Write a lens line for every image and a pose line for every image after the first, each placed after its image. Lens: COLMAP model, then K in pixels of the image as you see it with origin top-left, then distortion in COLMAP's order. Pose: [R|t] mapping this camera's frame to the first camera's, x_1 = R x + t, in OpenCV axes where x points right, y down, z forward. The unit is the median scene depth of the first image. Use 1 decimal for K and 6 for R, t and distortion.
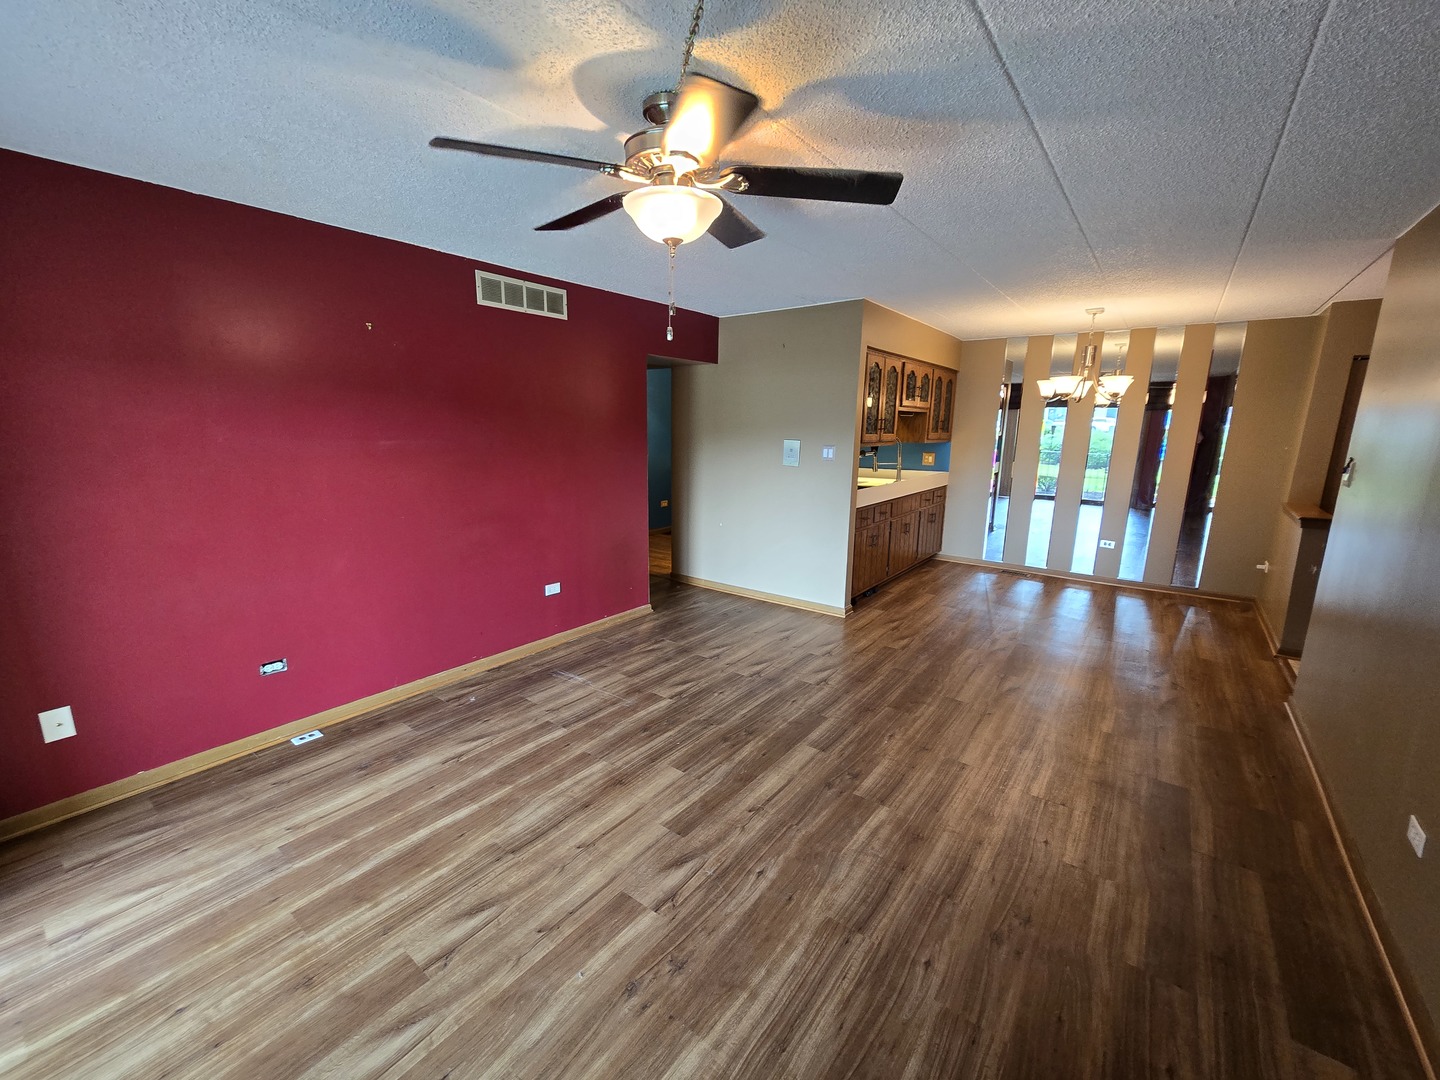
lens RADIAL K [[592.5, 0, 708.1], [0, 592.5, 550.3], [0, 0, 1]] dist [-0.003559, 0.004191]
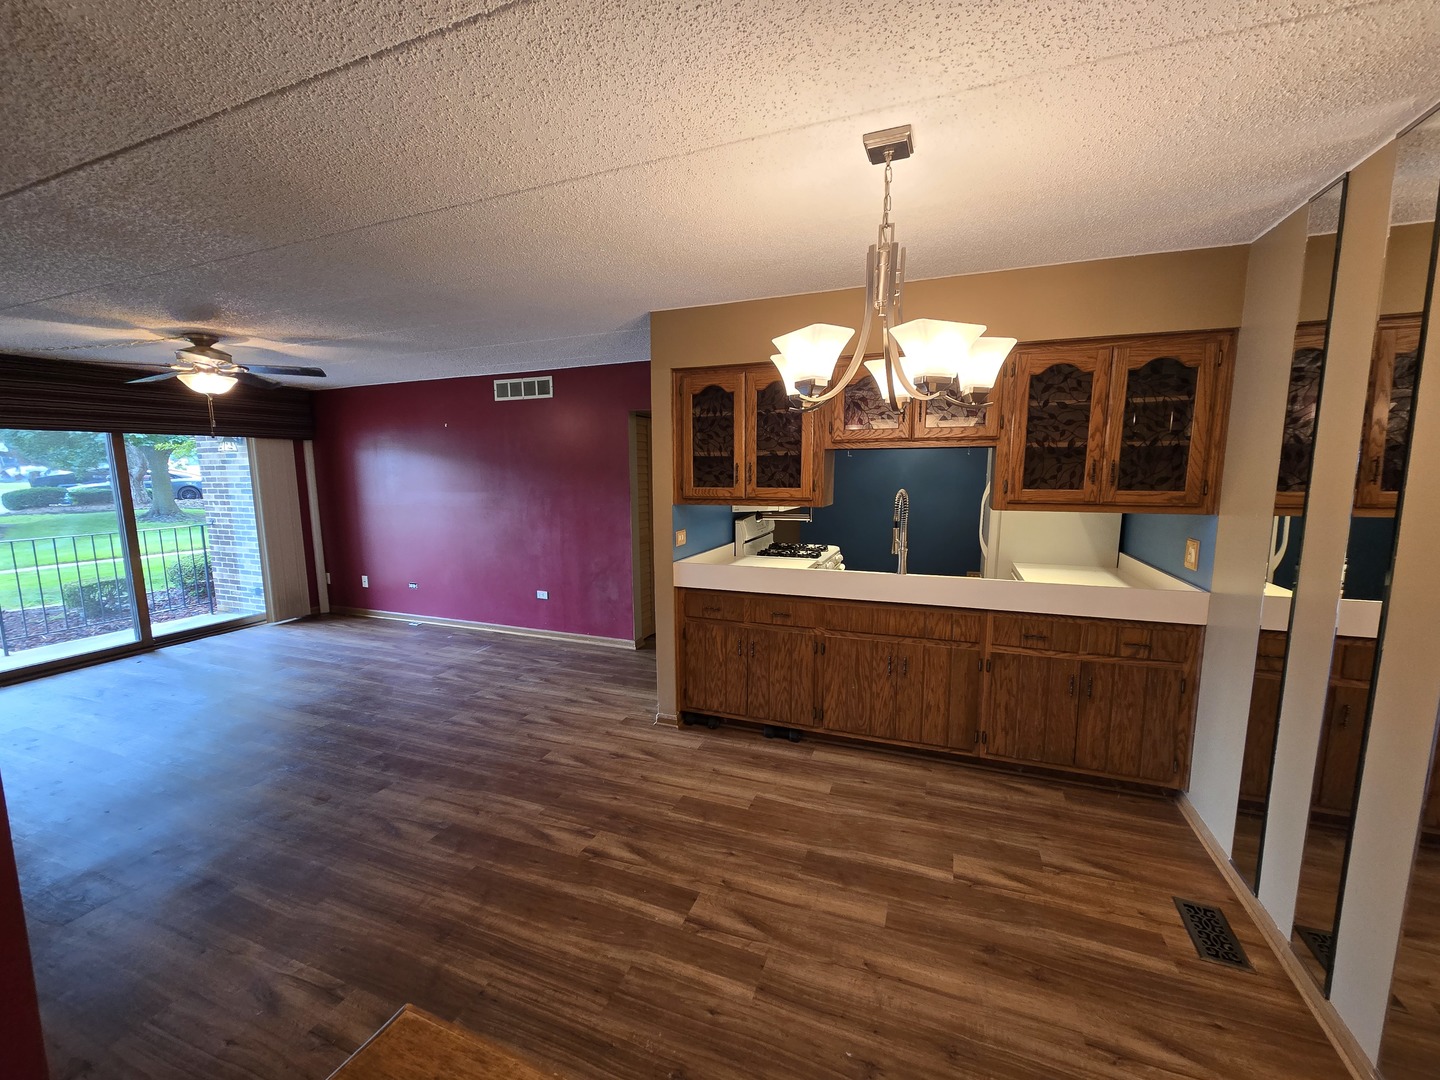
lens RADIAL K [[592.5, 0, 710.7], [0, 592.5, 547.3], [0, 0, 1]] dist [-0.003559, 0.004191]
pose [[0.269201, 0.119442, -0.955649, 1.474752], [-0.191761, 0.979059, 0.068349, -0.272093], [0.943800, 0.164856, 0.286468, 1.265720]]
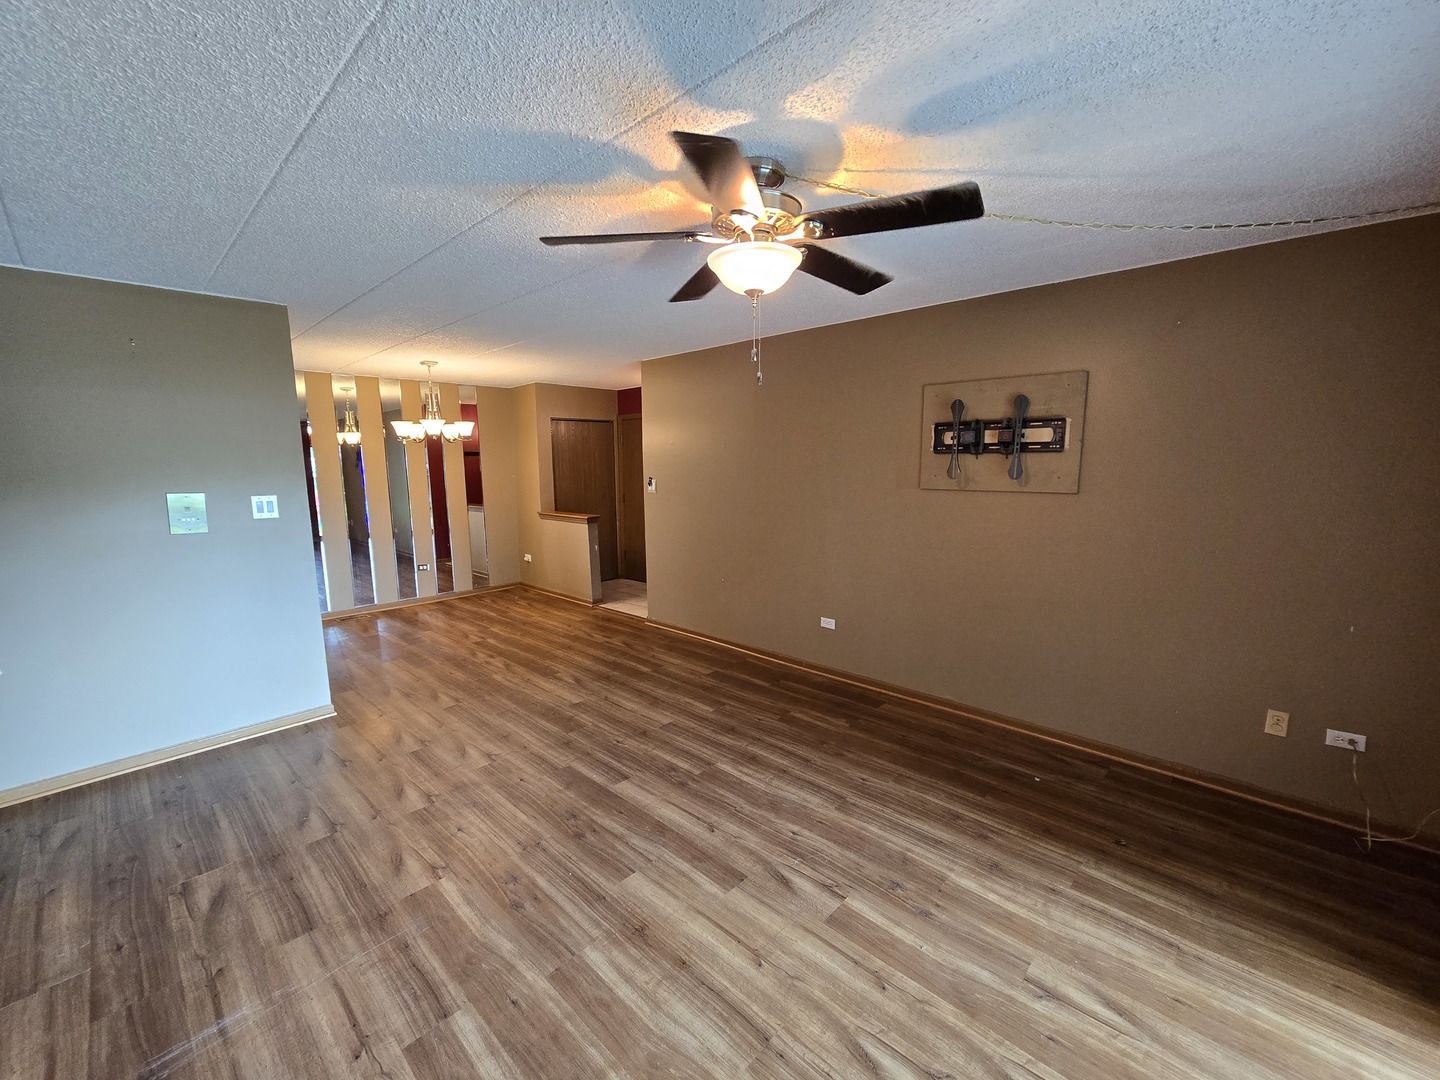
lens RADIAL K [[592.5, 0, 711.0], [0, 592.5, 544.6], [0, 0, 1]] dist [-0.003559, 0.004191]
pose [[0.108432, -0.151221, 0.982535, -0.680603], [0.219739, 0.967560, 0.124666, -0.137348], [-0.969514, 0.202384, 0.138143, 0.589156]]
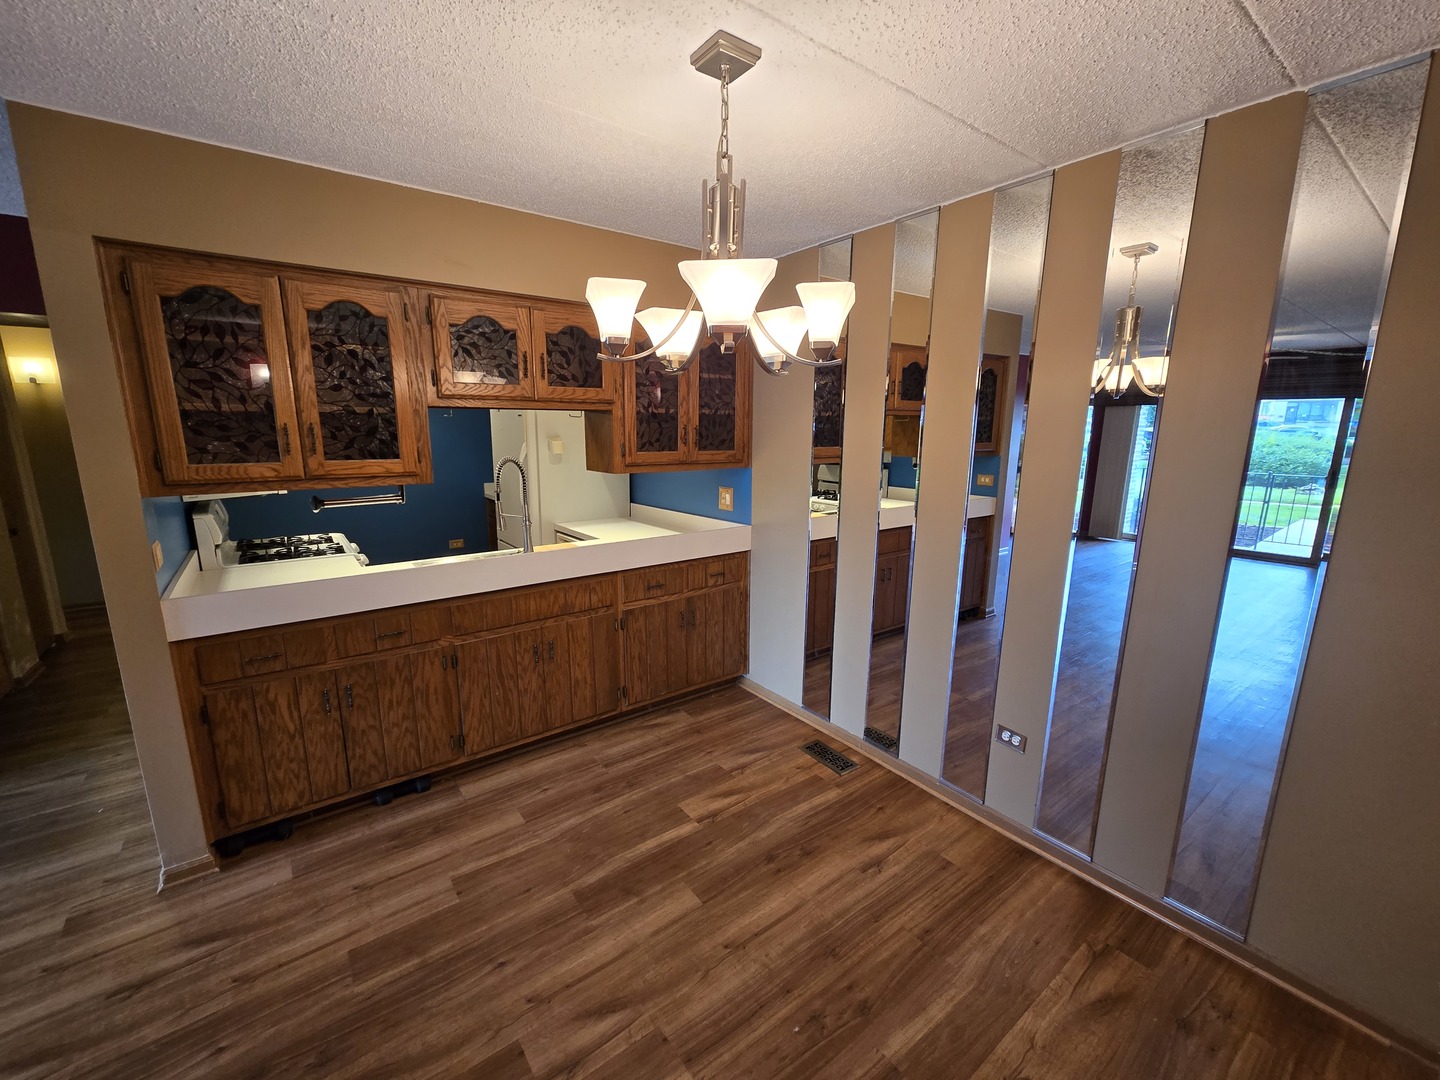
lens RADIAL K [[592.5, 0, 710.0], [0, 592.5, 545.8], [0, 0, 1]] dist [-0.003559, 0.004191]
pose [[0.961782, 0.049062, -0.269384, 1.109855], [-0.052520, 0.998604, -0.005637, -0.238869], [0.268731, 0.019570, 0.963016, 1.076226]]
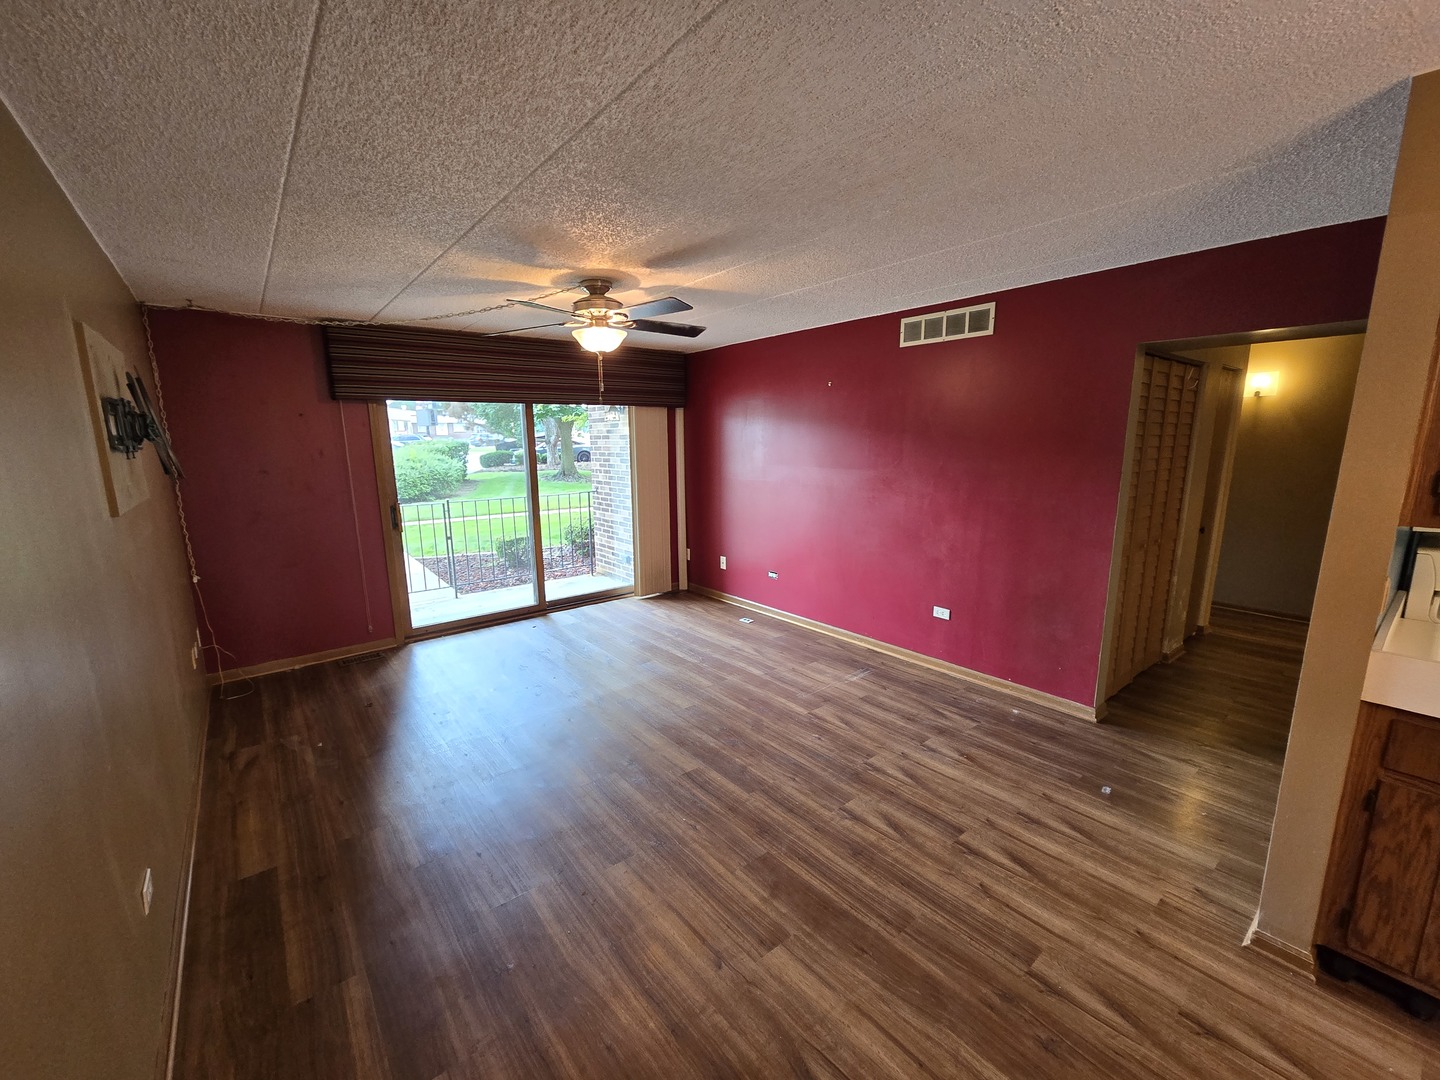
lens RADIAL K [[592.5, 0, 714.2], [0, 592.5, 549.3], [0, 0, 1]] dist [-0.003559, 0.004191]
pose [[-0.234355, 0.174881, -0.956292, 0.995632], [-0.198210, 0.954428, 0.223115, -0.239848], [0.951730, 0.241834, -0.189011, 1.058073]]
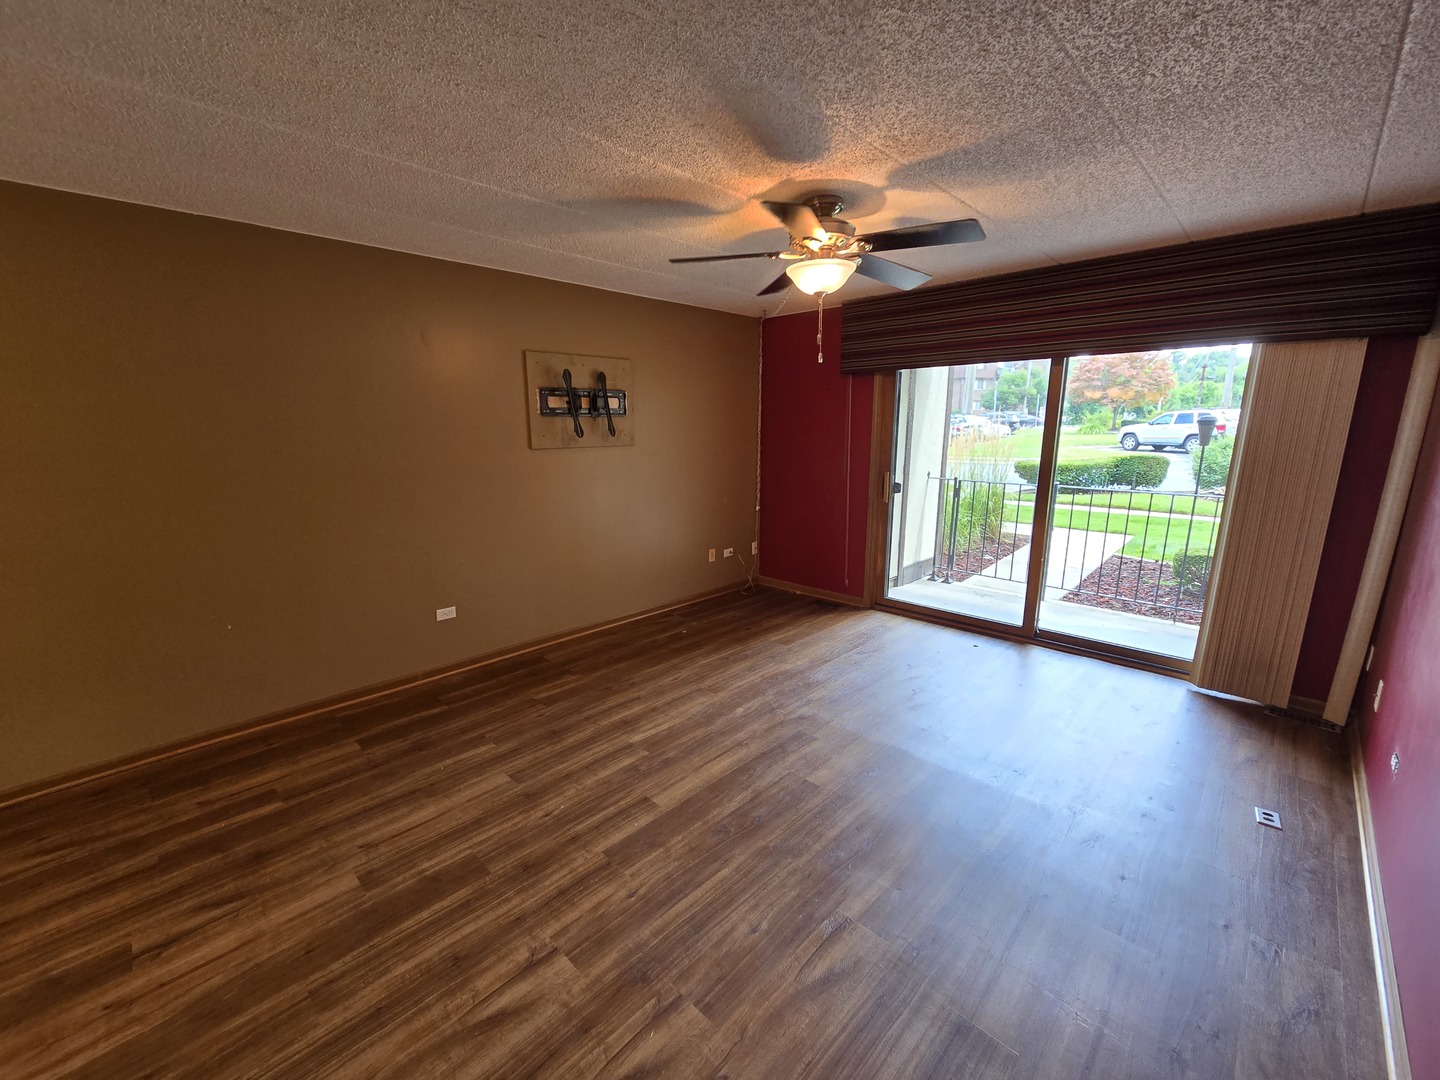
lens RADIAL K [[592.5, 0, 710.3], [0, 592.5, 547.9], [0, 0, 1]] dist [-0.003559, 0.004191]
pose [[-0.992654, -0.028628, 0.117555, 0.009704], [0.022240, 0.911875, 0.409865, -0.321698], [-0.118929, 0.409469, -0.904539, 1.500497]]
